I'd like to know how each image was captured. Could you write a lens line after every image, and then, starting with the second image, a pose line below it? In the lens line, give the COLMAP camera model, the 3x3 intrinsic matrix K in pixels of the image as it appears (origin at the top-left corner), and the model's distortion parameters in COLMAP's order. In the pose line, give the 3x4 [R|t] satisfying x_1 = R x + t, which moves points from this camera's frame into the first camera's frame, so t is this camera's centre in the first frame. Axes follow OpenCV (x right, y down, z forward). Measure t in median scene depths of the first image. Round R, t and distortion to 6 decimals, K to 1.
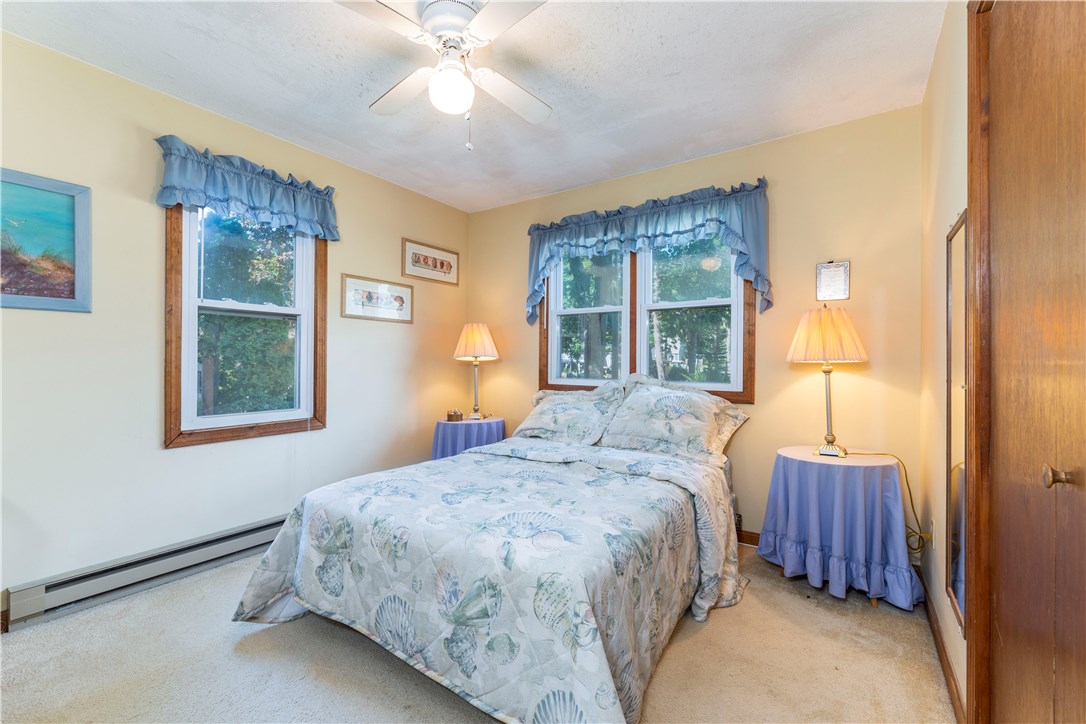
lens RADIAL K [[451.8, 0, 541.0], [0, 451.8, 361.2], [0, 0, 1]] dist [-0.001451, 0.000491]
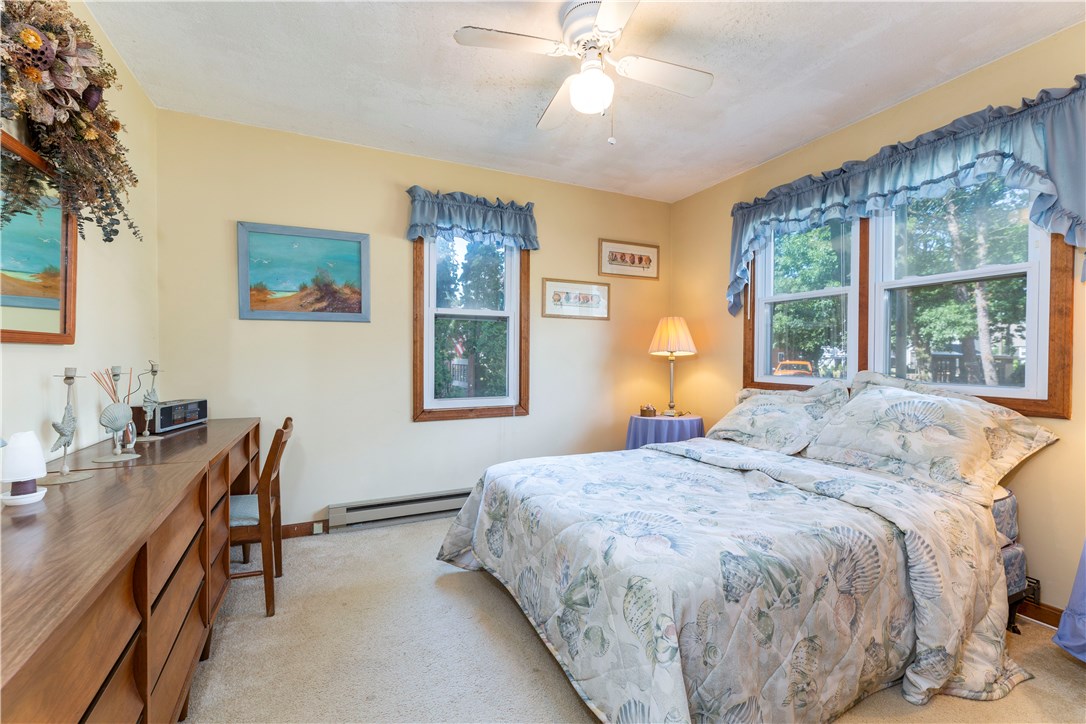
lens RADIAL K [[451.8, 0, 541.2], [0, 451.8, 361.4], [0, 0, 1]] dist [-0.001451, 0.000491]
pose [[0.860848, 0.003094, -0.508852, 0.170678], [0.001608, 0.999960, 0.008799, 0.003658], [0.508859, -0.008393, 0.860809, 0.042291]]
